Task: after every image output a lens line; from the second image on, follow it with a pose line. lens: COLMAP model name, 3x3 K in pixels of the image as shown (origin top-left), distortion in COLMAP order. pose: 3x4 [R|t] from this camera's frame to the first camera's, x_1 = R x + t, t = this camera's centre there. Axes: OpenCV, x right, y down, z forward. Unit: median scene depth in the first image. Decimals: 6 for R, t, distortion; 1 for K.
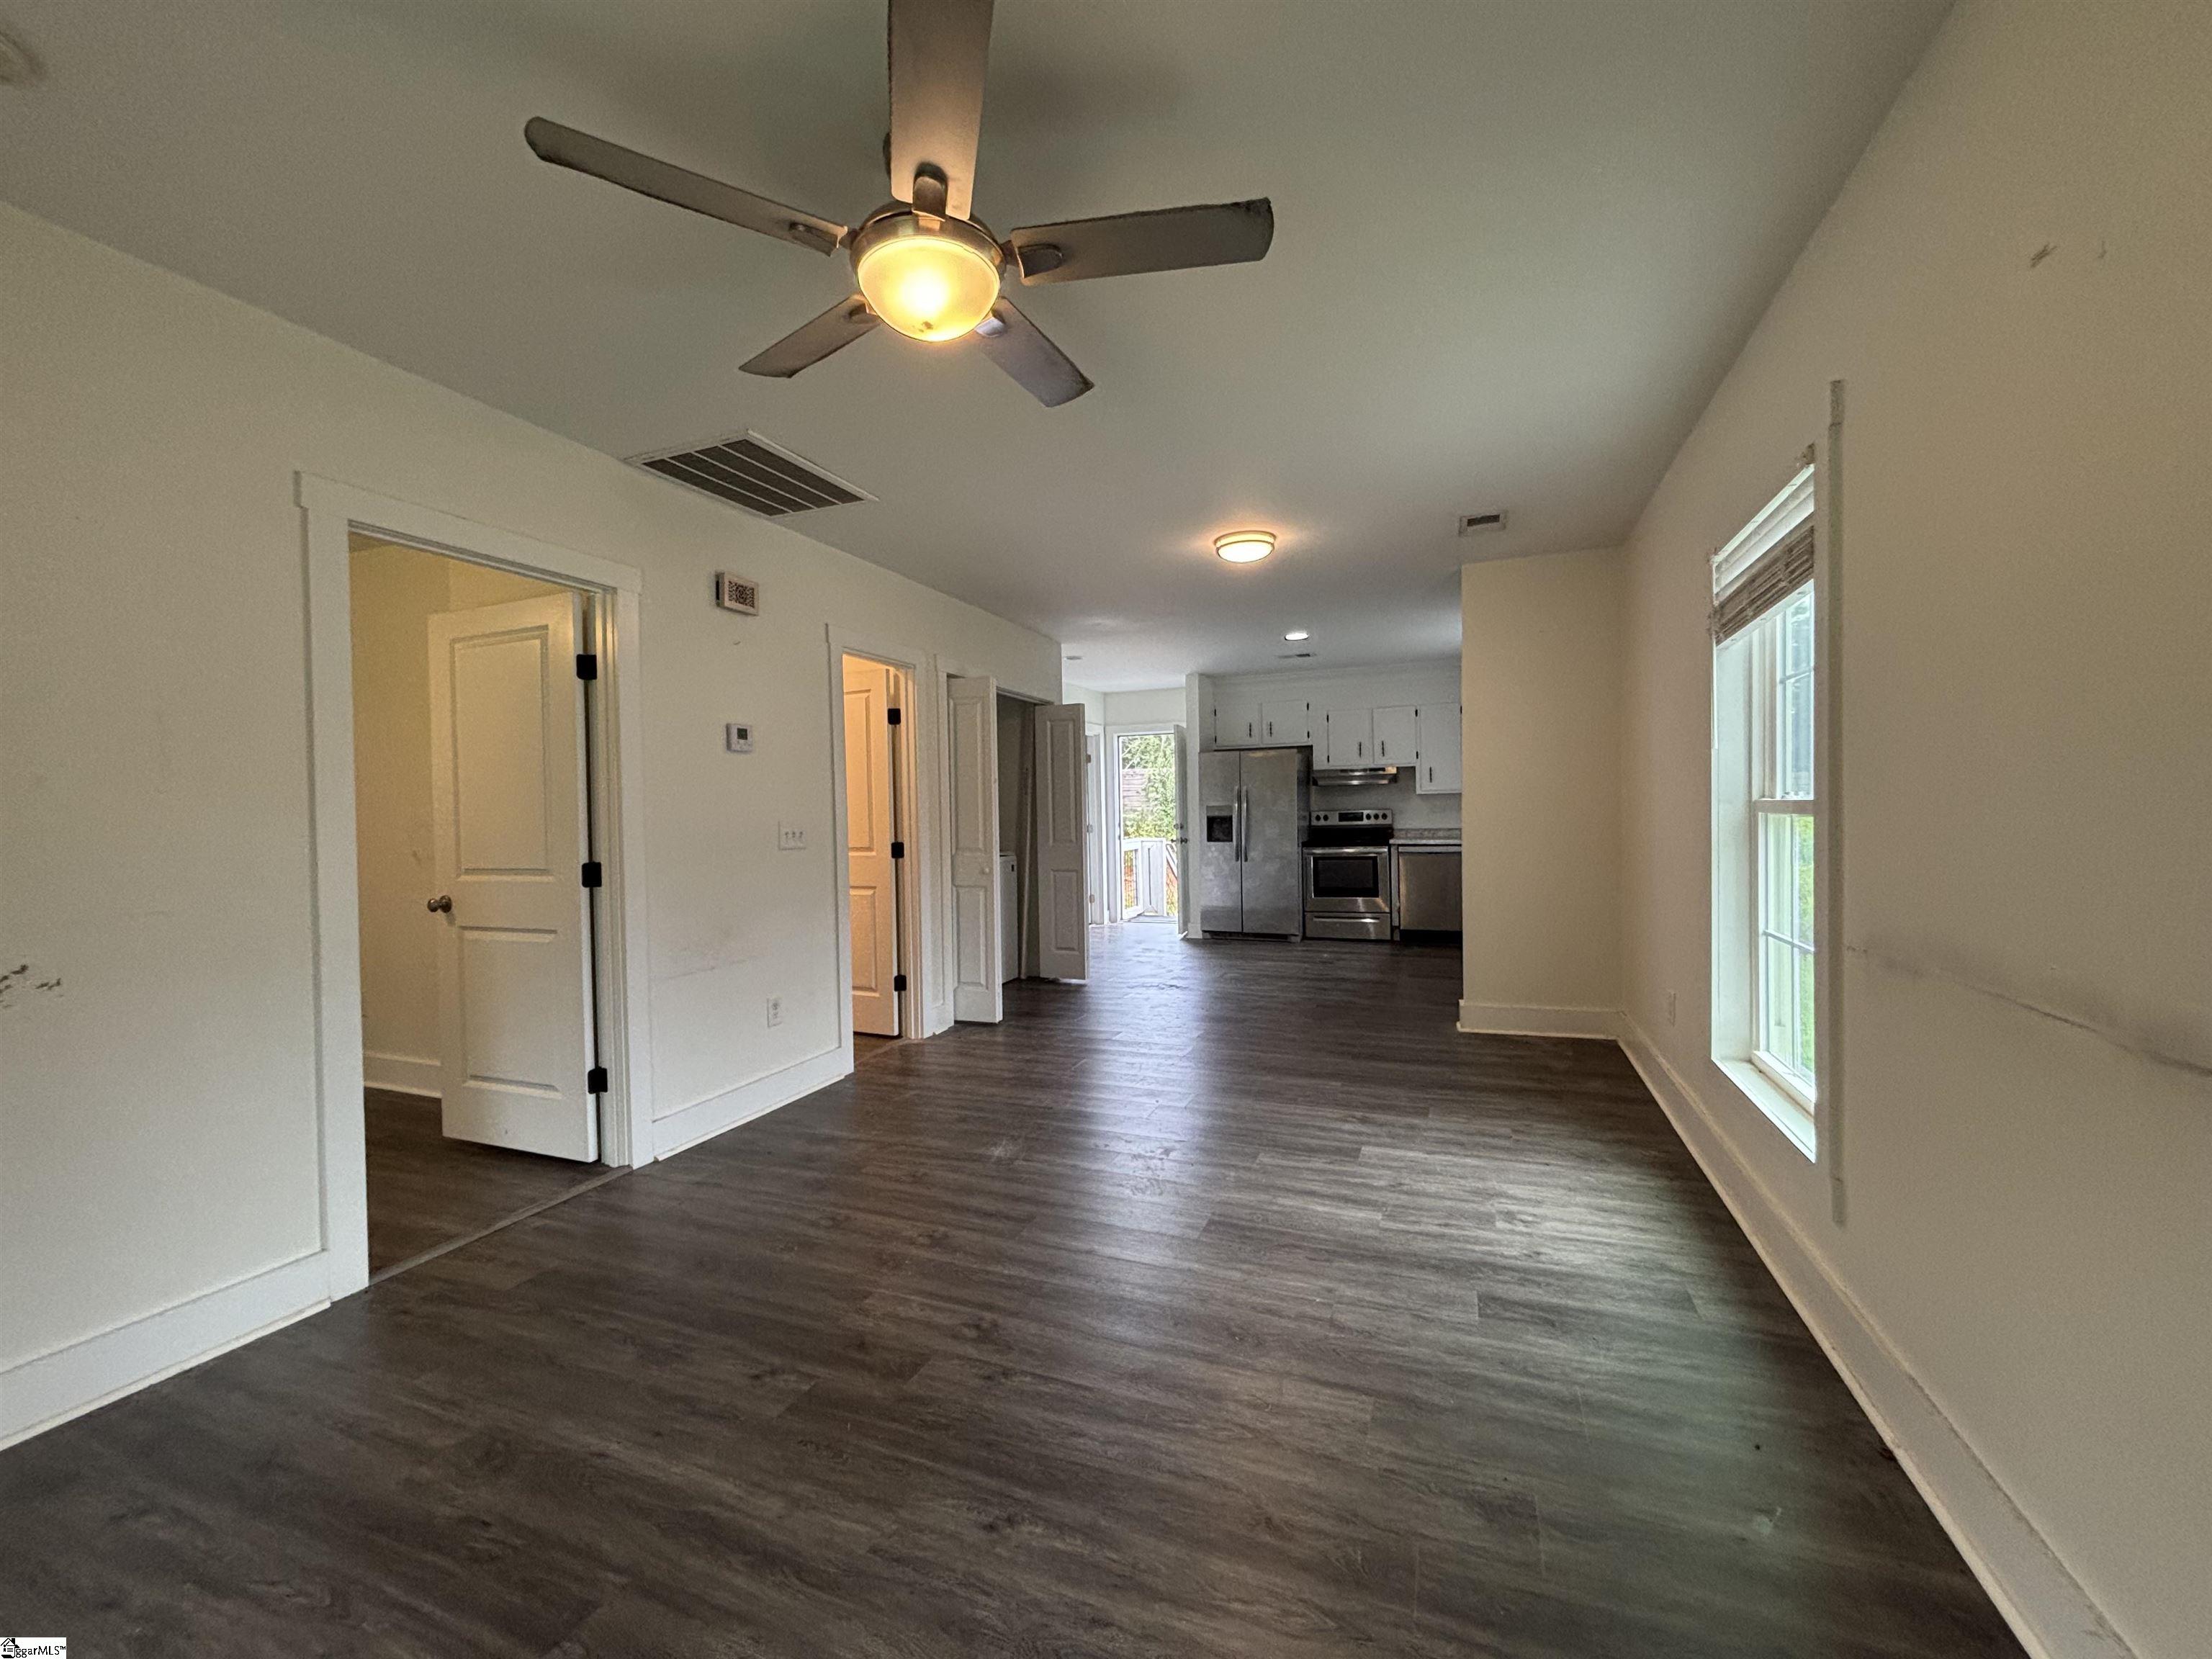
lens RADIAL K [[862.1, 0, 1099.6], [0, 862.1, 829.1], [0, 0, 1]] dist [-0.000035, 0.000091]
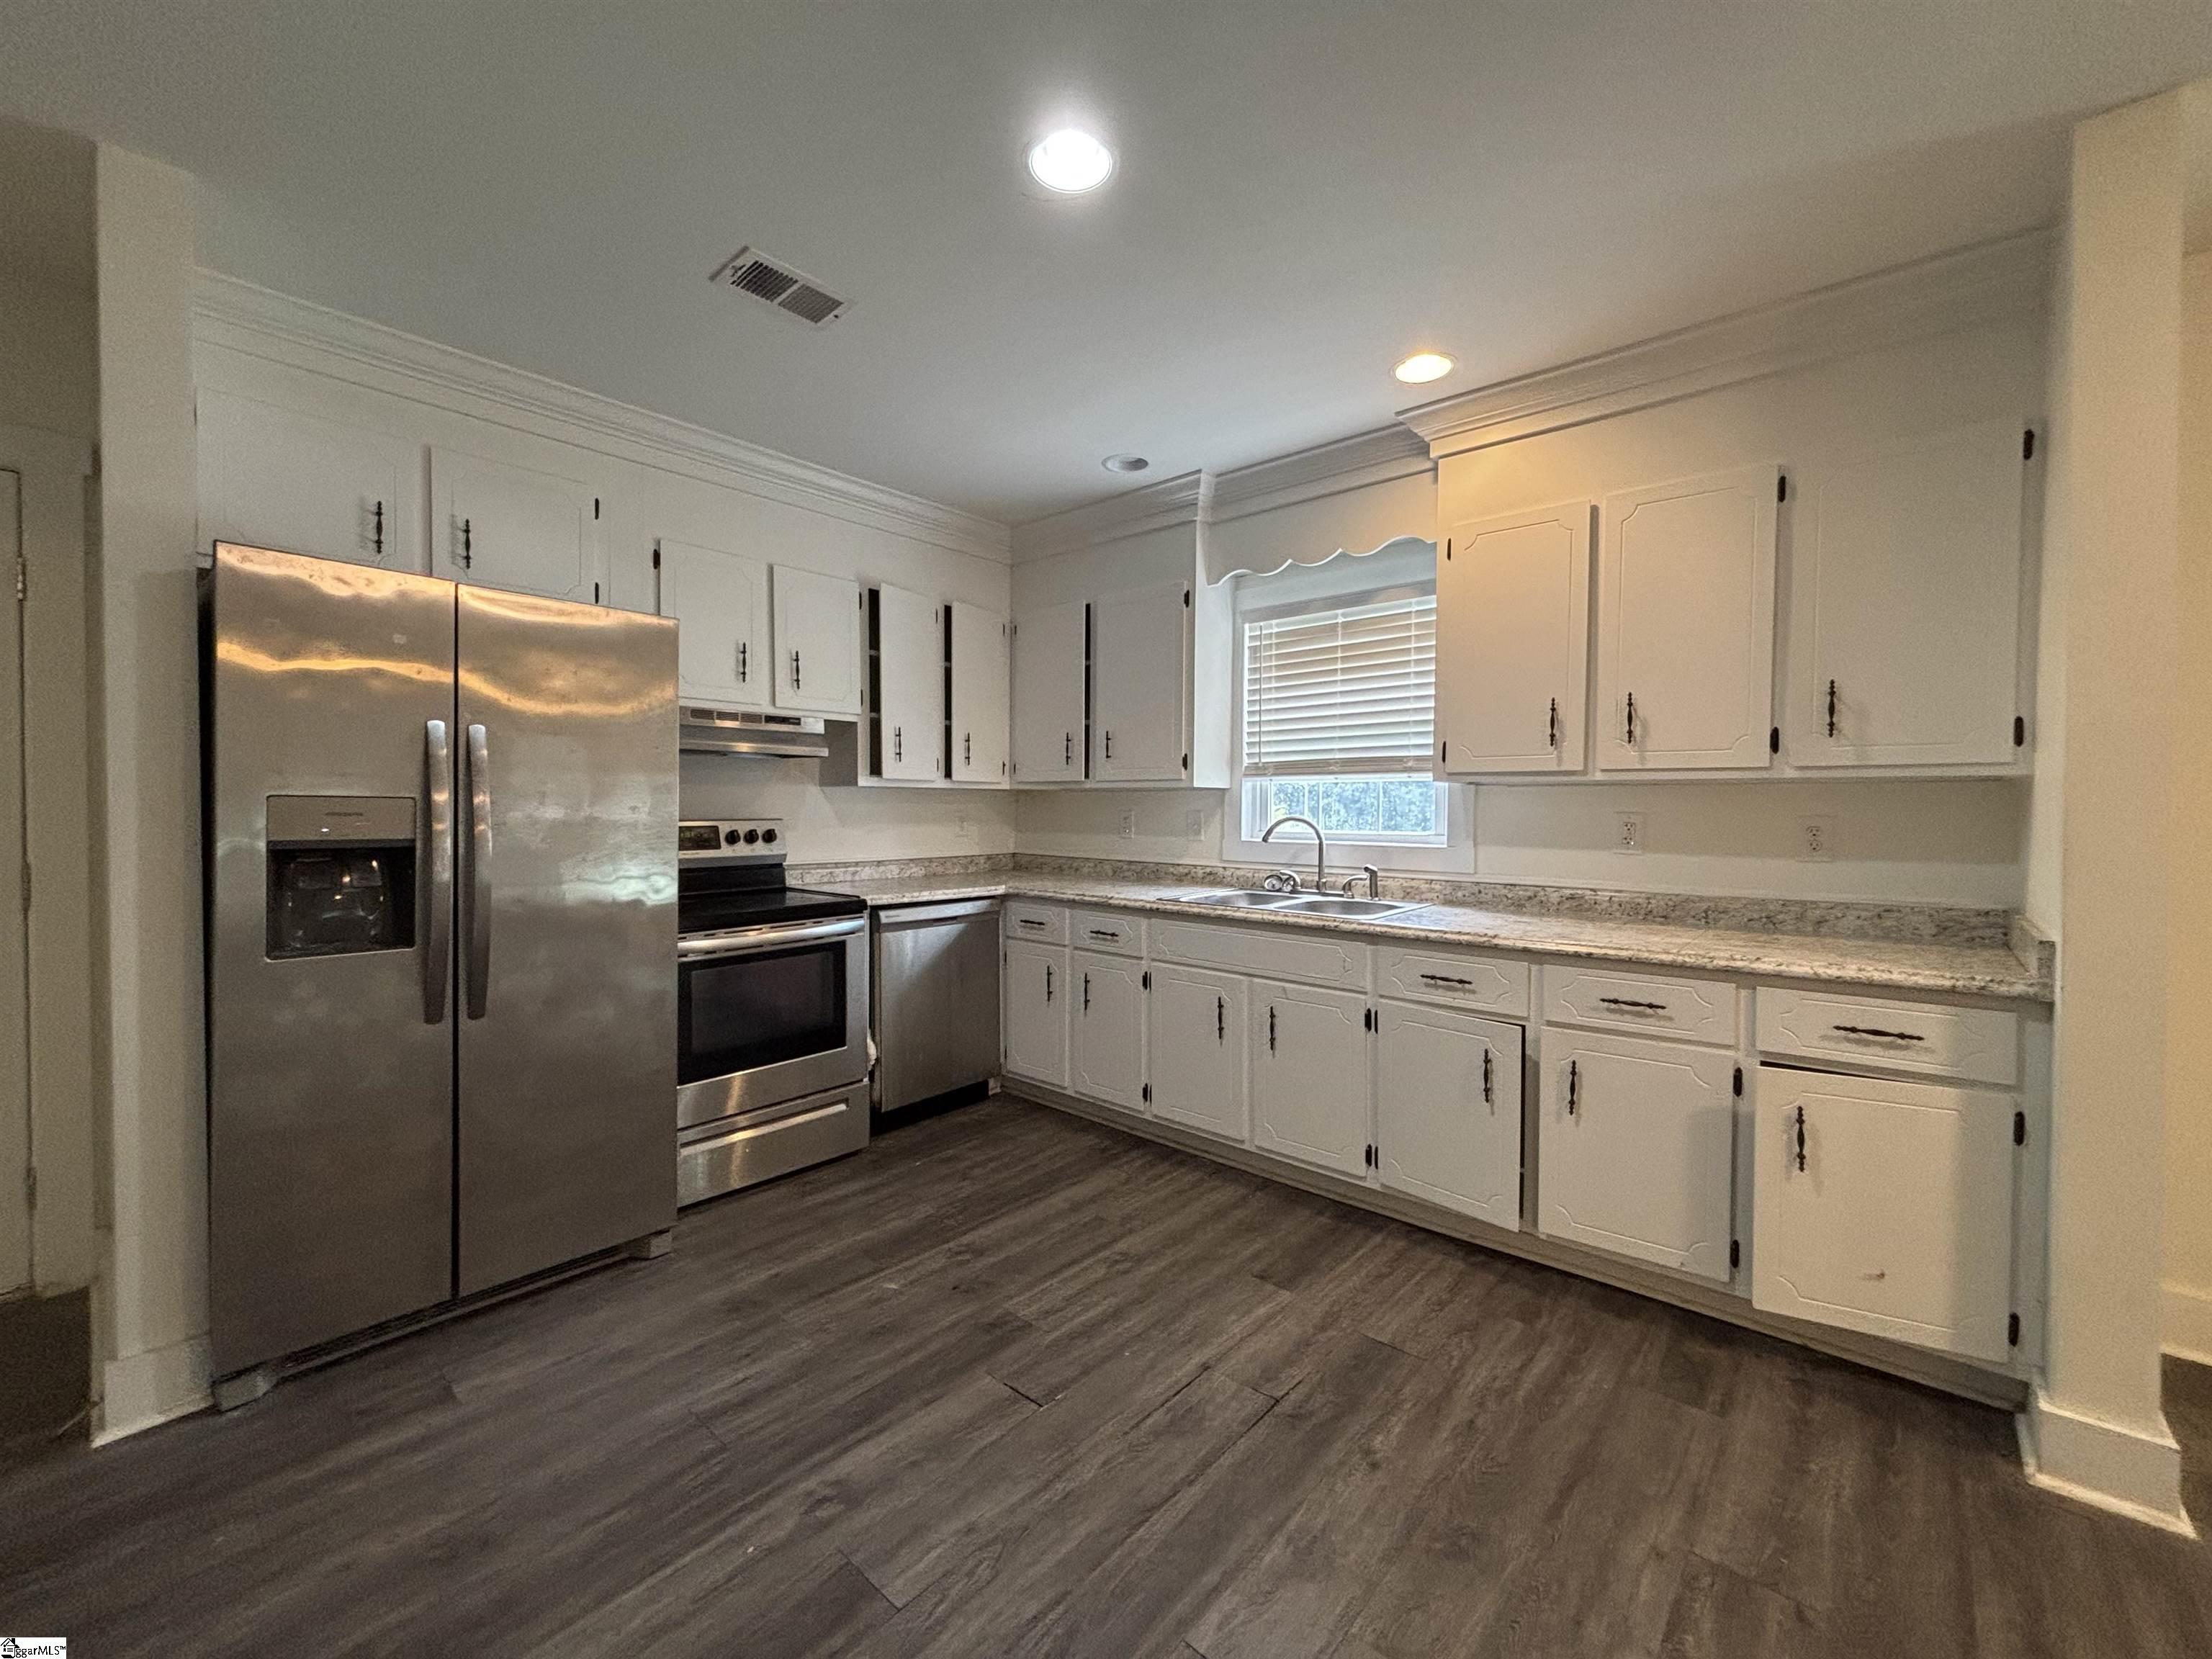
lens RADIAL K [[900.0, 0, 1106.4], [0, 900.0, 823.1], [0, 0, 1]] dist [0.007103, 0.000043]
pose [[0.322605, 0.008691, 0.946494, -0.025025], [0.002319, 0.999948, -0.009973, -0.017172], [-0.946531, 0.005412, 0.322568, 0.723481]]
